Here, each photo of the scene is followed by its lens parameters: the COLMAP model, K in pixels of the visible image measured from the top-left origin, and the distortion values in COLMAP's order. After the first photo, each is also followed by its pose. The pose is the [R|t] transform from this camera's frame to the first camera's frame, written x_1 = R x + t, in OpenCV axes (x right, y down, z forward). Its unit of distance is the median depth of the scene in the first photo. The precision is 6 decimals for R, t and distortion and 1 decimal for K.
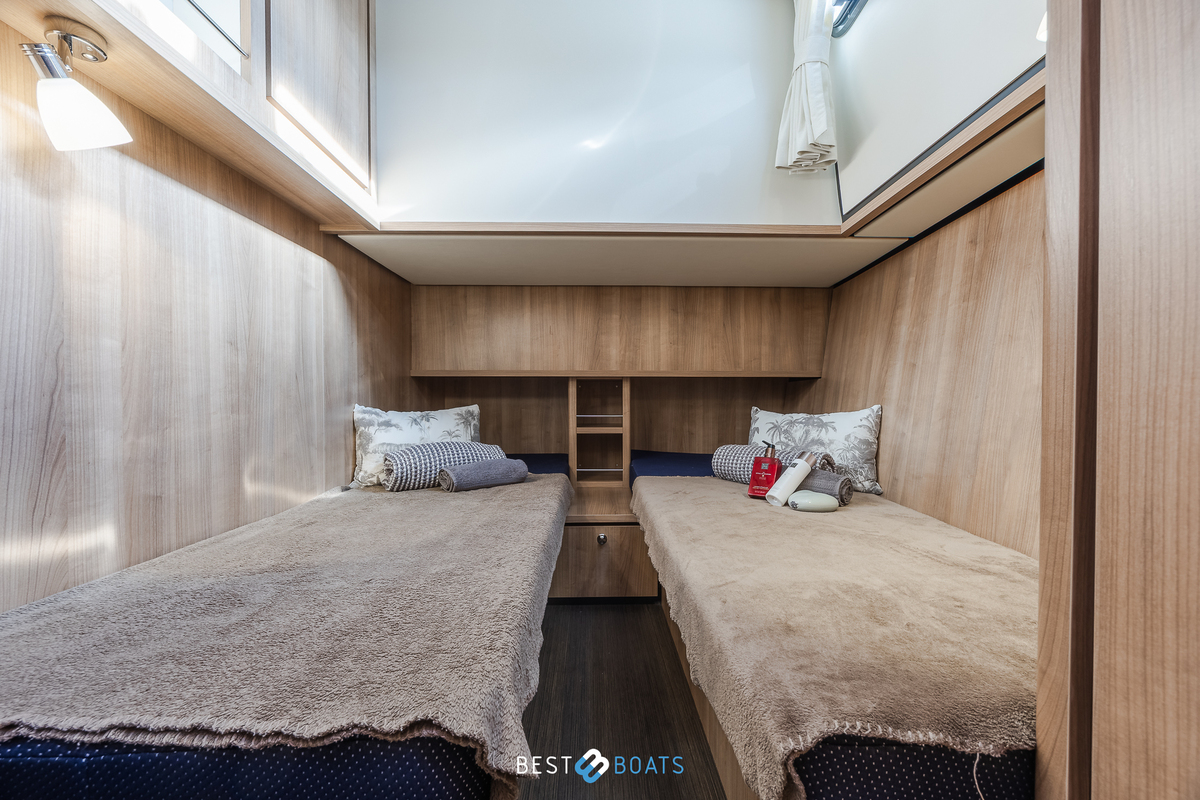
lens RADIAL K [[459.1, 0, 597.9], [0, 459.1, 405.0], [0, 0, 1]] dist [-0.000567, 0.000016]
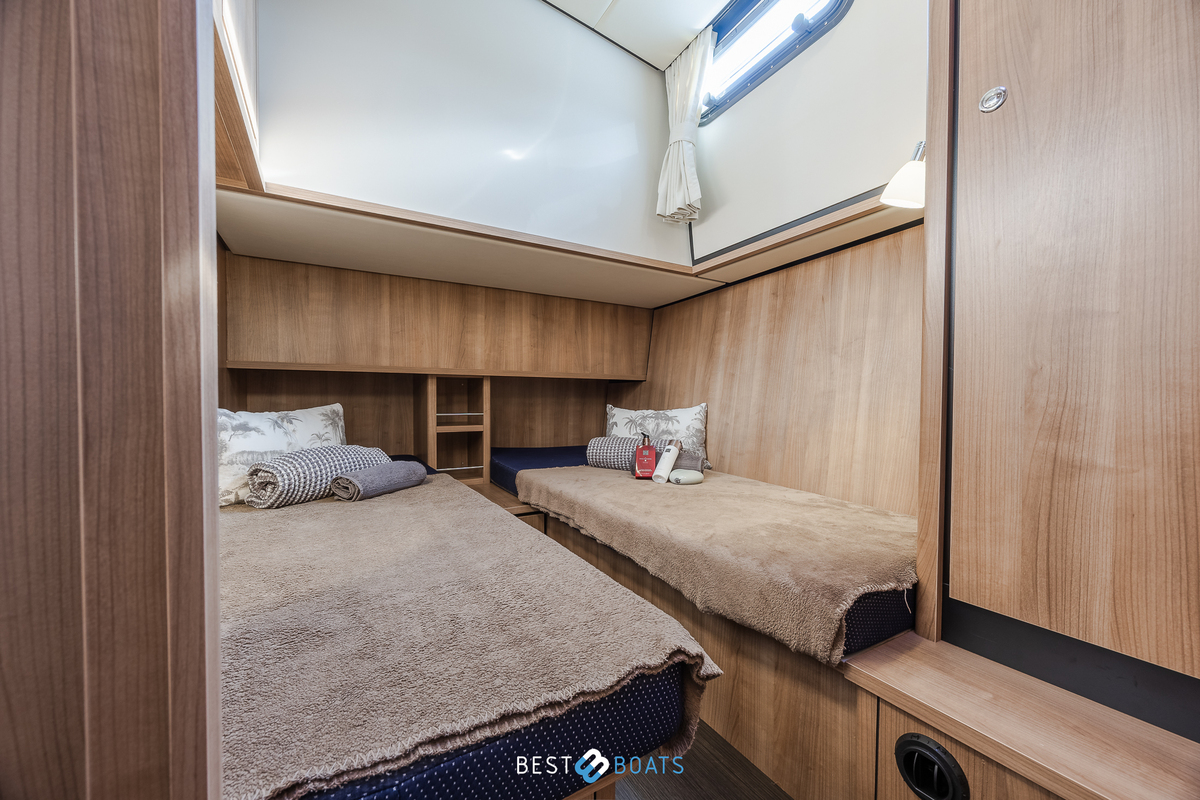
lens RADIAL K [[450.6, 0, 597.9], [0, 450.6, 404.1], [0, 0, 1]] dist [-0.000154, -0.000008]
pose [[0.873194, -0.003351, 0.487362, -0.324880], [0.000822, 0.999985, 0.005403, -0.004700], [-0.487372, -0.004317, 0.873184, -0.001455]]
